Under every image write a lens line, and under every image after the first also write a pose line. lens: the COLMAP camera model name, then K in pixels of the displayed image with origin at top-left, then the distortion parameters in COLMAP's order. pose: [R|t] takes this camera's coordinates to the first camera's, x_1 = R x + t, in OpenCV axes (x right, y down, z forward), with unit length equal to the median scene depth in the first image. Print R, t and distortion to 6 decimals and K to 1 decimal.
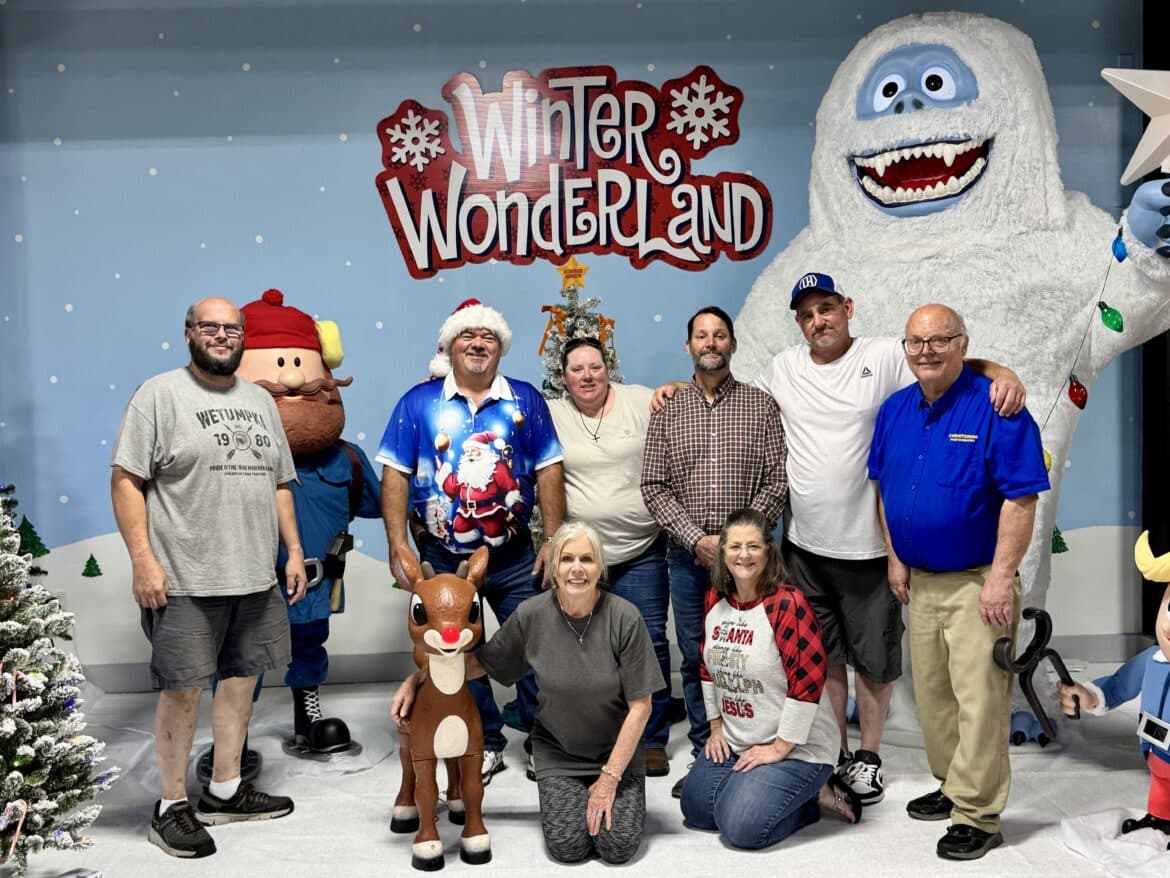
lens RADIAL K [[1274.7, 0, 585.0], [0, 1274.7, 439.0], [0, 0, 1]] dist [0.252227, -0.541211]
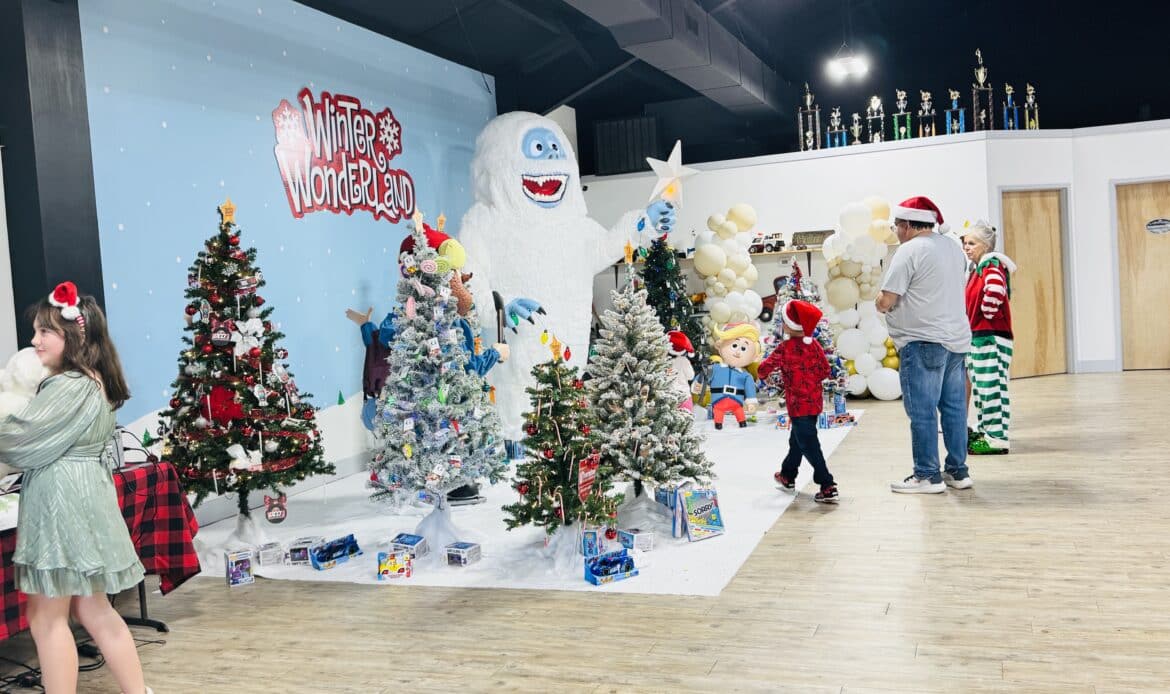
lens RADIAL K [[1025.5, 0, 585.0], [0, 1025.5, 347.0], [0, 0, 1]] dist [0.116658, -0.001478]
pose [[0.403412, -0.054854, 0.913373, -1.098351], [0.091733, 0.995597, 0.019276, 0.031316], [-0.910409, 0.076010, 0.406667, 0.214918]]
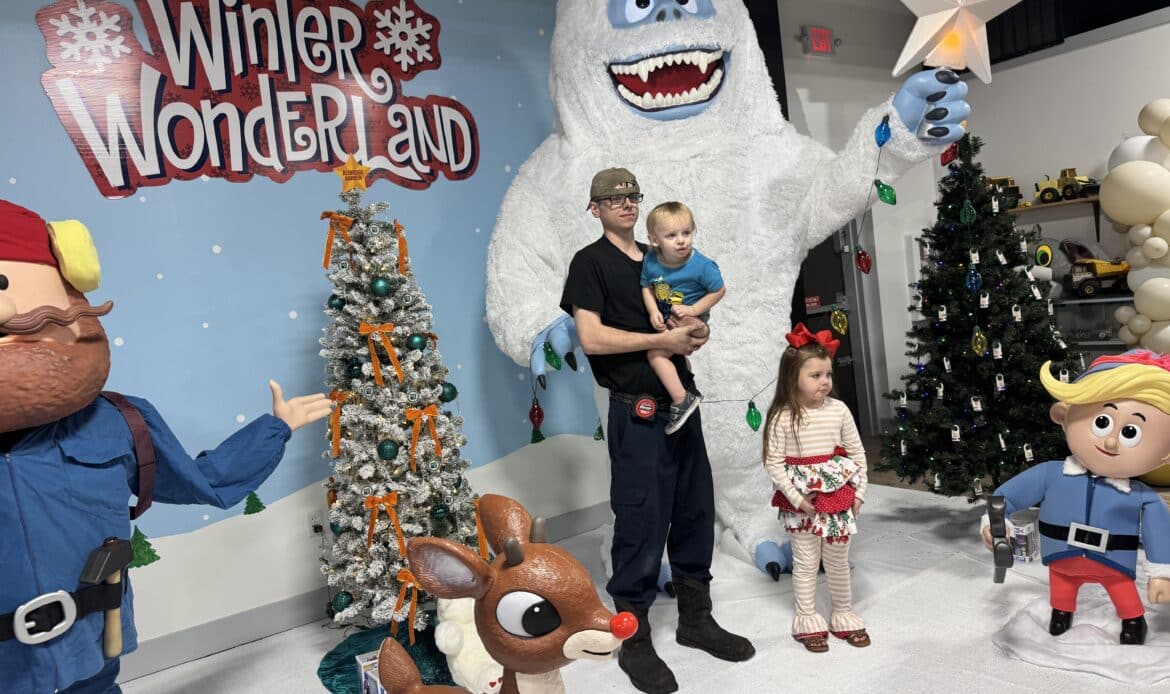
lens RADIAL K [[840.2, 0, 578.4], [0, 840.2, 351.7], [0, 0, 1]] dist [0.064791, -0.088107]
pose [[0.840410, -0.108452, 0.530990, -0.178534], [0.119506, 0.992740, 0.013616, 0.003026], [-0.528611, 0.052013, 0.847269, 0.373540]]
